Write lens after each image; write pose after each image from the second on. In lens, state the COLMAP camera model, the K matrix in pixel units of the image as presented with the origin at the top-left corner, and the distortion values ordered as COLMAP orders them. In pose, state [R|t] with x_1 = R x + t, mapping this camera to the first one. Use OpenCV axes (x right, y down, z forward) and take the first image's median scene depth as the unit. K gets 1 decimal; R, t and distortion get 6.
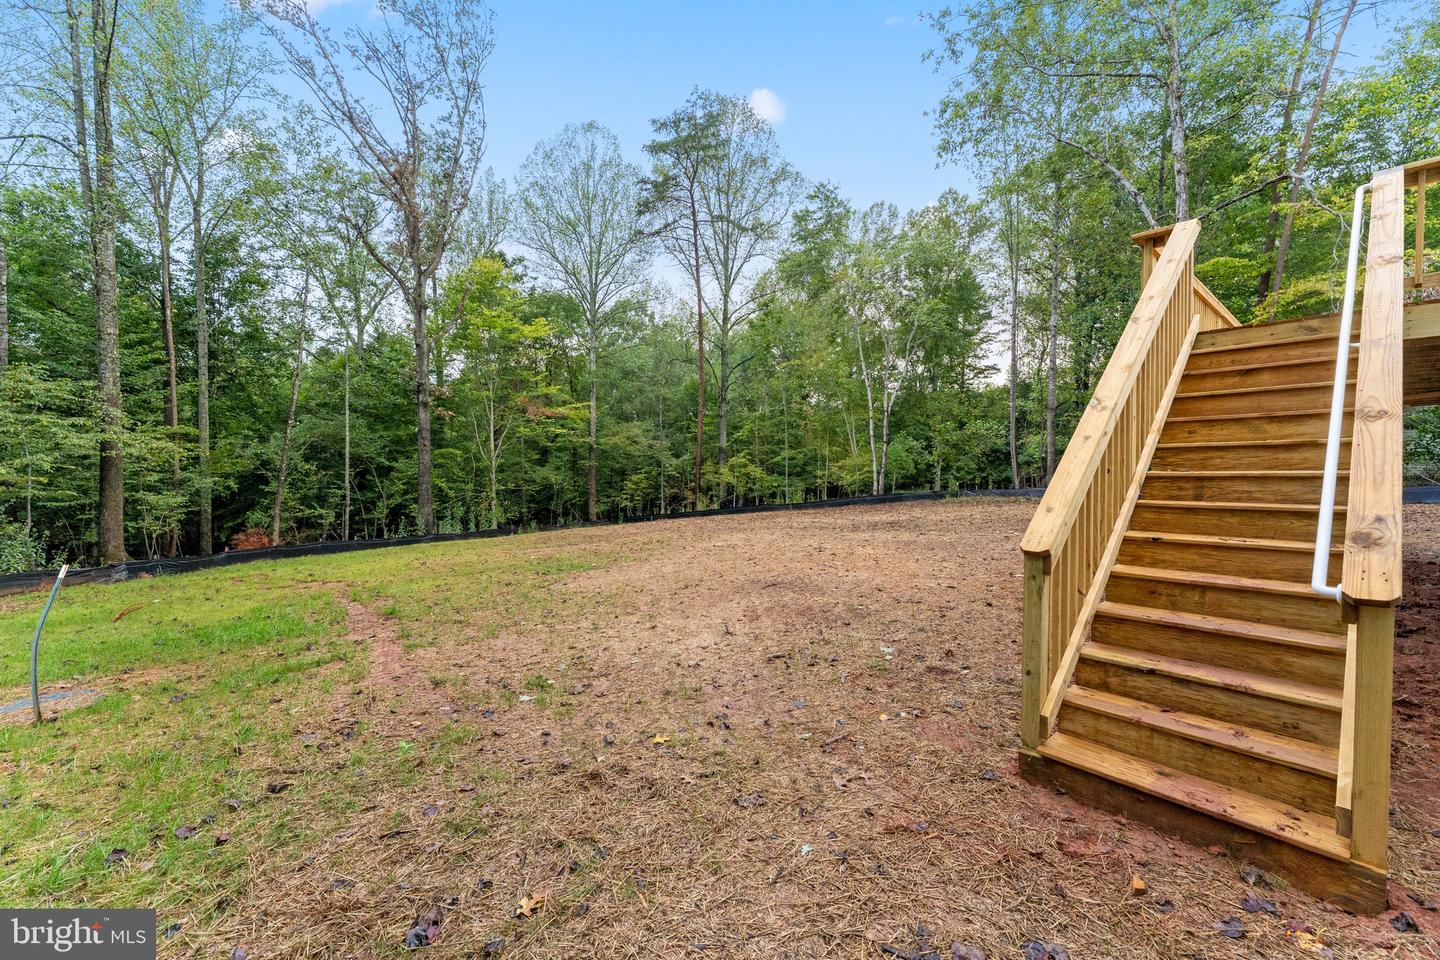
lens RADIAL K [[578.0, 0, 725.6], [0, 578.0, 474.6], [0, 0, 1]] dist [-0.001358, -0.000307]
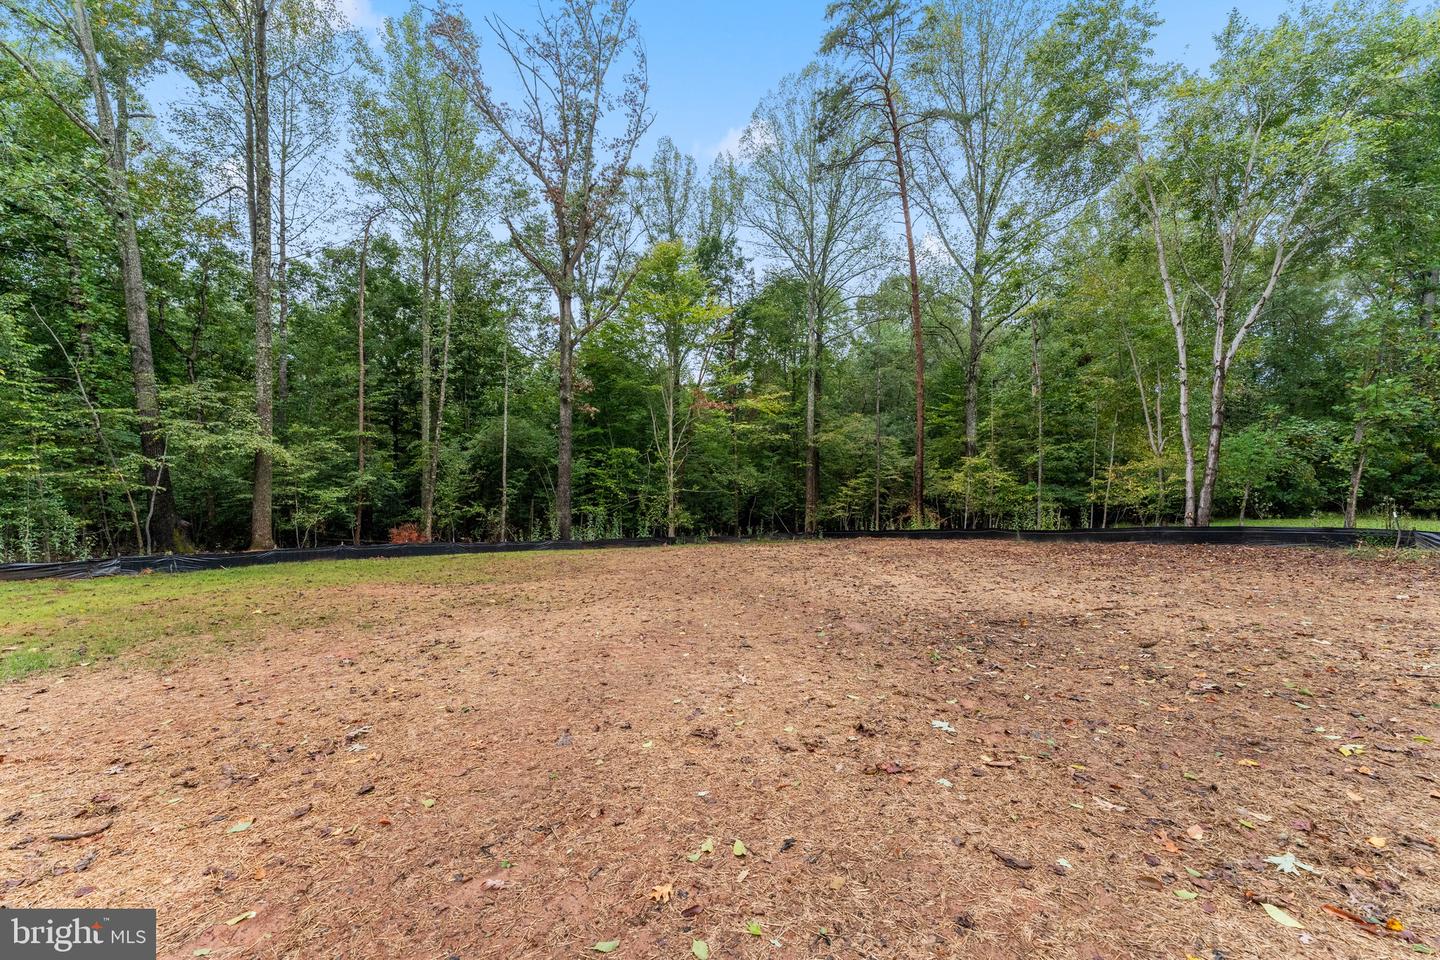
lens RADIAL K [[578.0, 0, 725.6], [0, 578.0, 474.6], [0, 0, 1]] dist [-0.001358, -0.000307]
pose [[0.852352, 0.016157, -0.522719, 0.146702], [-0.018088, 0.999835, 0.001411, -0.004783], [0.522656, 0.008252, 0.852504, 0.271709]]
